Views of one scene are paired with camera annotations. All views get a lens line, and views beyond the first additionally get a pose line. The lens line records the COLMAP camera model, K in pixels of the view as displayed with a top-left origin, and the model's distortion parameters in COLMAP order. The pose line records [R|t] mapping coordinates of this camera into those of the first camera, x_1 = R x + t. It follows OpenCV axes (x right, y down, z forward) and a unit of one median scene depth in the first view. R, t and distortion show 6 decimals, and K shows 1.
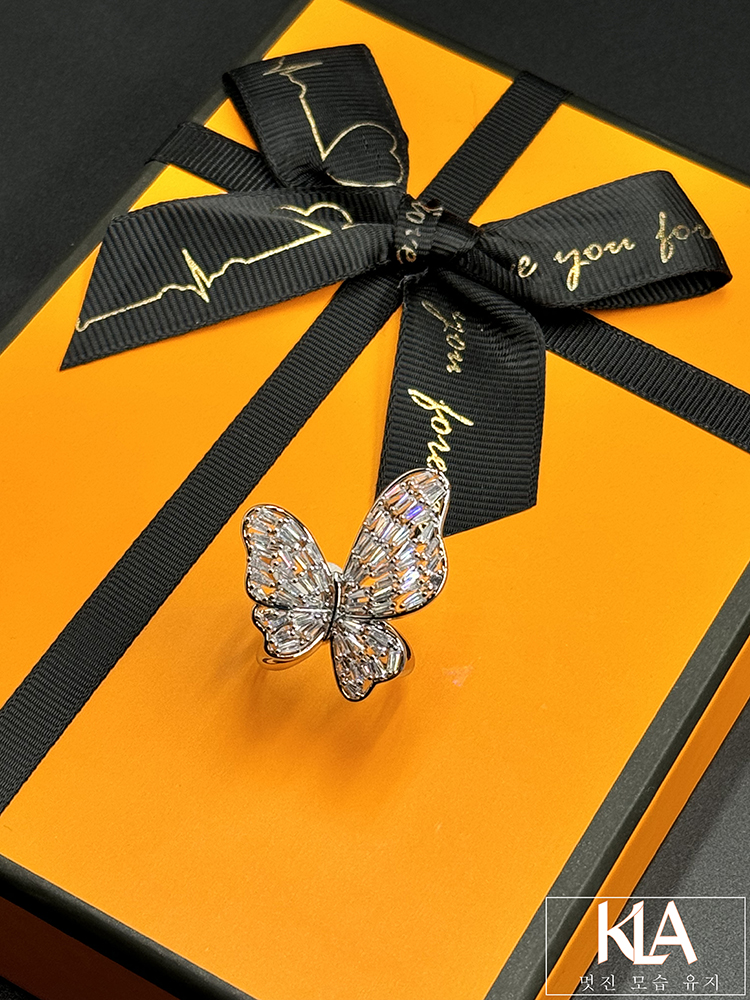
lens RADIAL K [[2529.6, 0, 371.9], [0, 2529.6, 500.8], [0, 0, 1]] dist [0.163210, 0.569257]
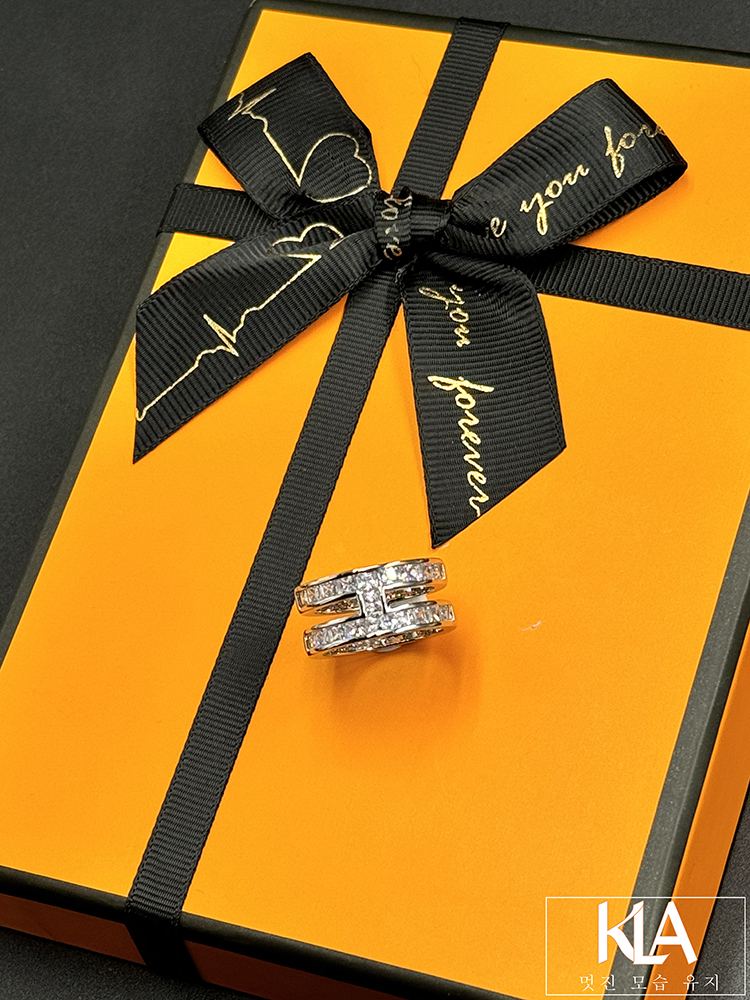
lens RADIAL K [[2529.6, 0, 371.9], [0, 2529.6, 500.8], [0, 0, 1]] dist [0.163210, 0.569257]
pose [[0.929491, -0.318513, -0.185999, 0.174062], [0.341134, 0.934118, 0.105122, -0.114459], [0.140263, -0.161161, 0.976910, -0.085955]]
